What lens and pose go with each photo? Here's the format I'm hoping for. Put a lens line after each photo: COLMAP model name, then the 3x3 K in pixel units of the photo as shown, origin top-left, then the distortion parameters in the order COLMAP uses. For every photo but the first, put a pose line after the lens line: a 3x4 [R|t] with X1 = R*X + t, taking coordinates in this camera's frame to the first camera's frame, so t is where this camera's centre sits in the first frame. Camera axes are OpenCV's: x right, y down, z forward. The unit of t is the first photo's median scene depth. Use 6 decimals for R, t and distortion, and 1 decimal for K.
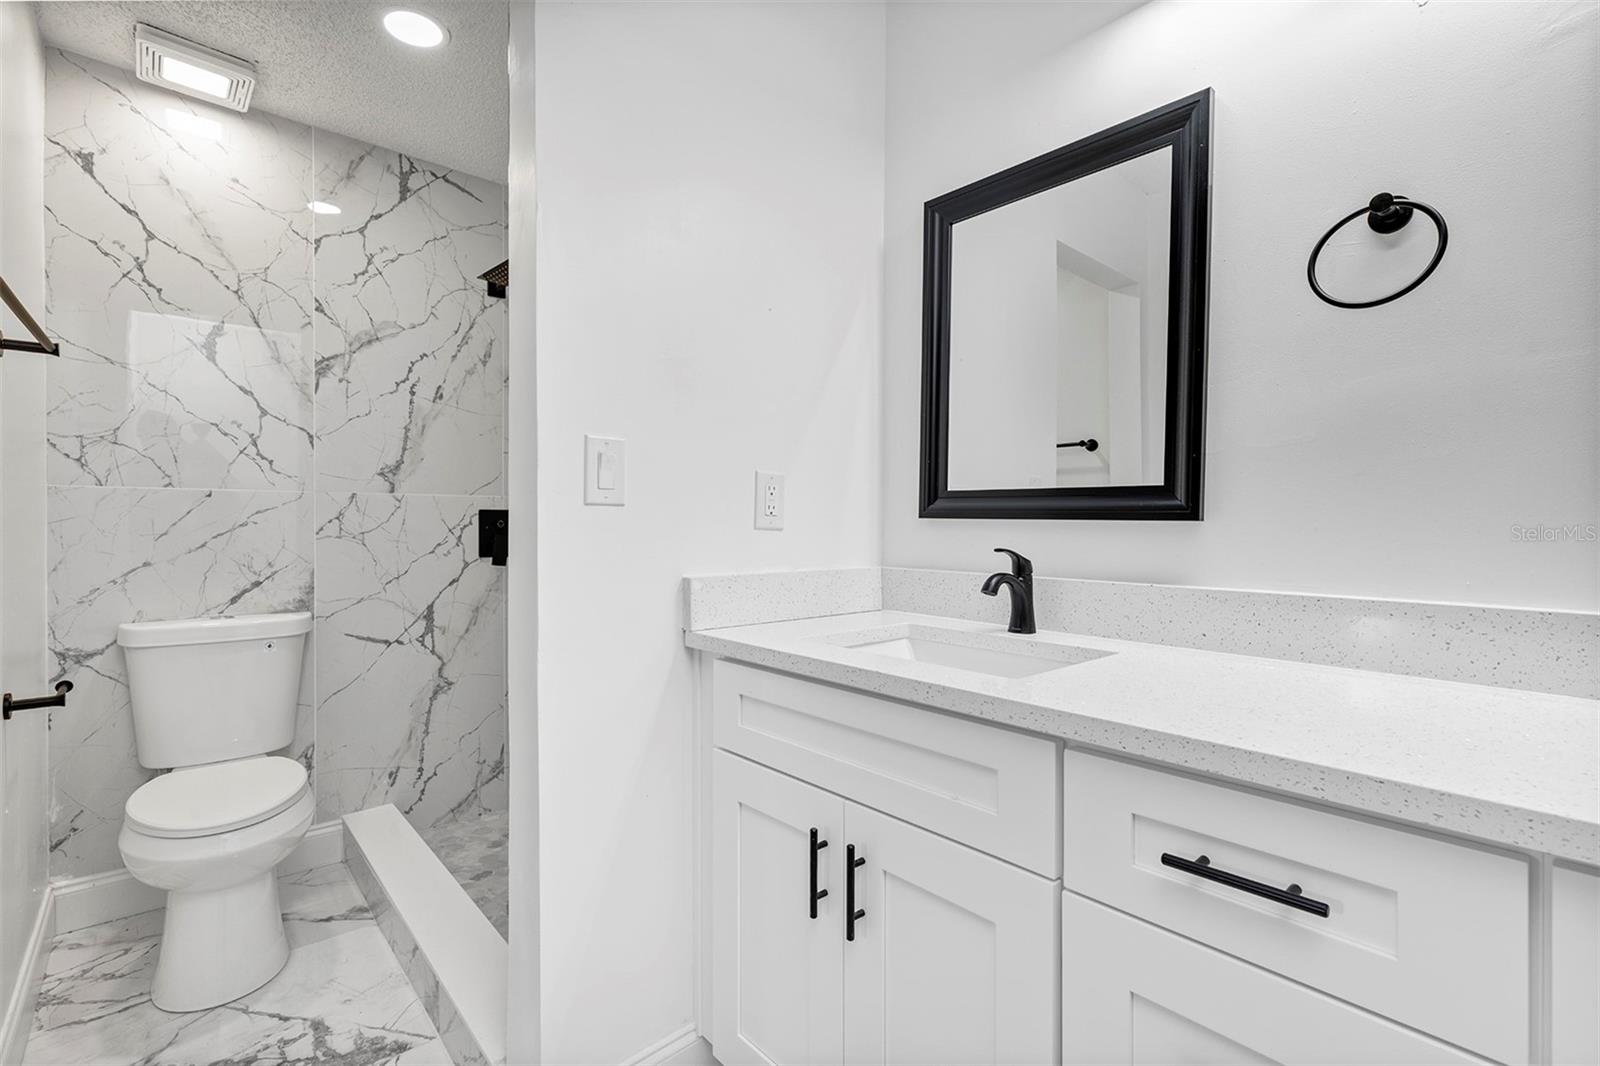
lens RADIAL K [[720.1, 0, 824.7], [0, 720.1, 531.1], [0, 0, 1]] dist [0.006296, 0.000673]
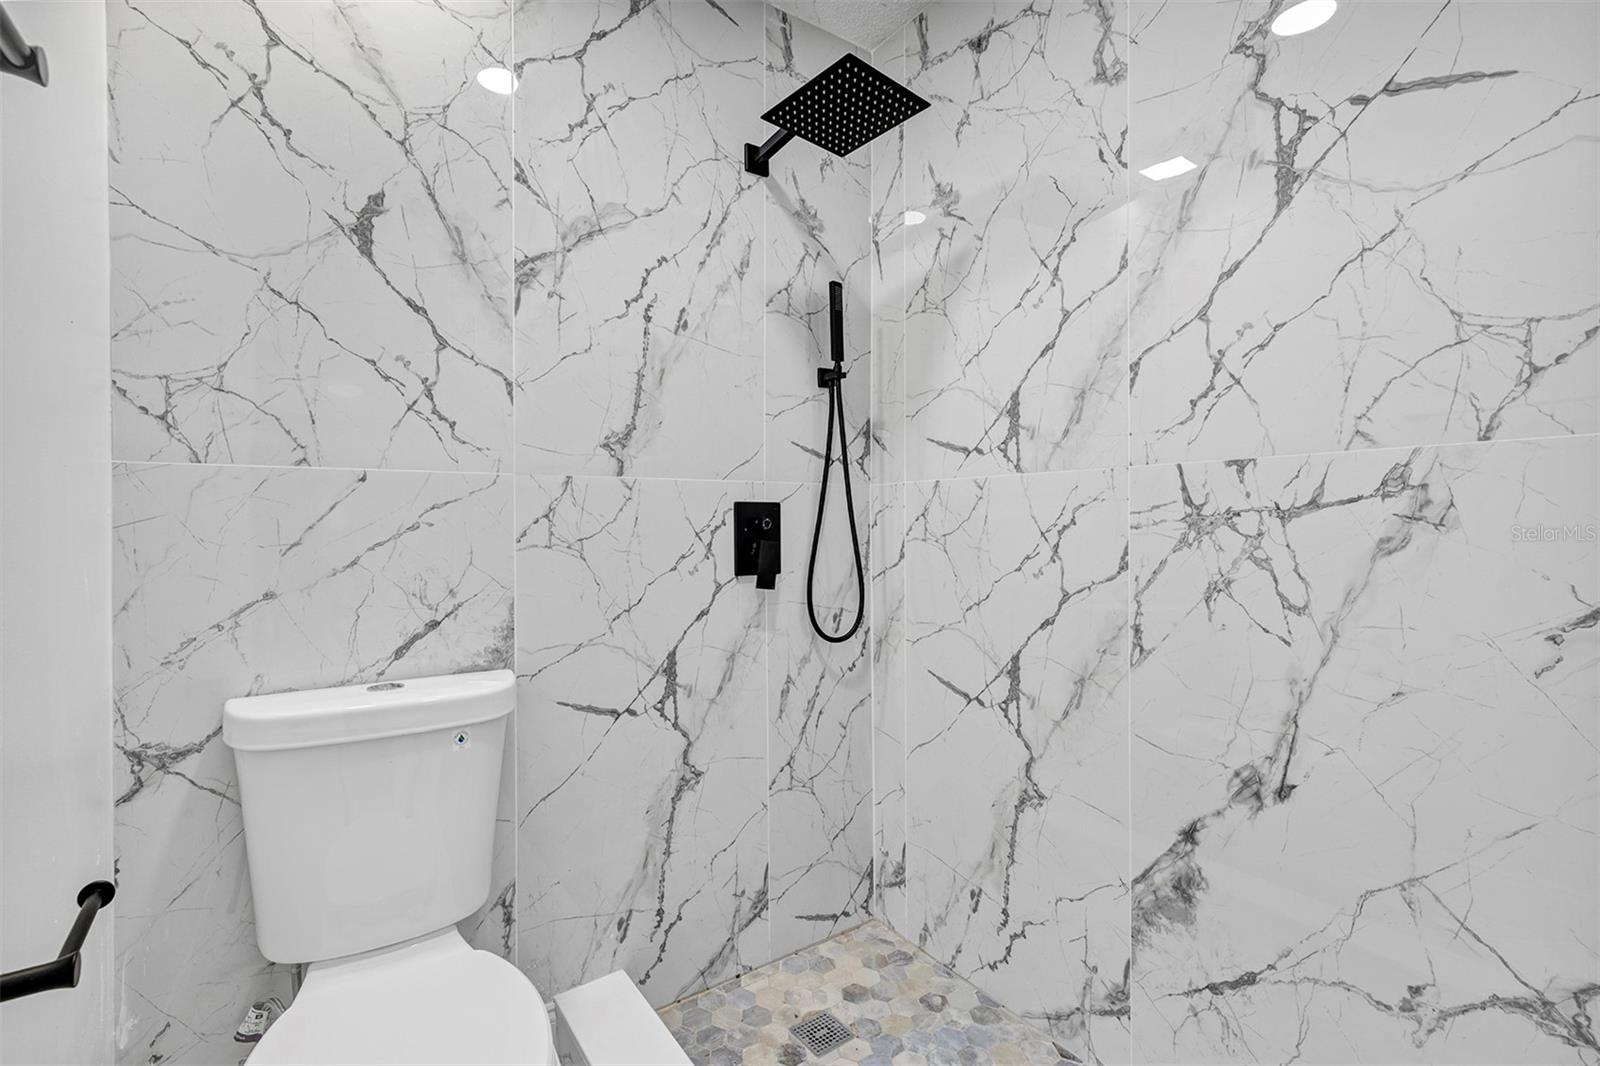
lens RADIAL K [[720.1, 0, 805.4], [0, 720.1, 526.1], [0, 0, 1]] dist [0.006296, 0.000673]
pose [[0.992474, -0.004652, -0.122367, -0.380981], [0.004238, 0.999984, -0.003640, -0.006232], [0.122382, 0.003094, 0.992478, 0.415383]]
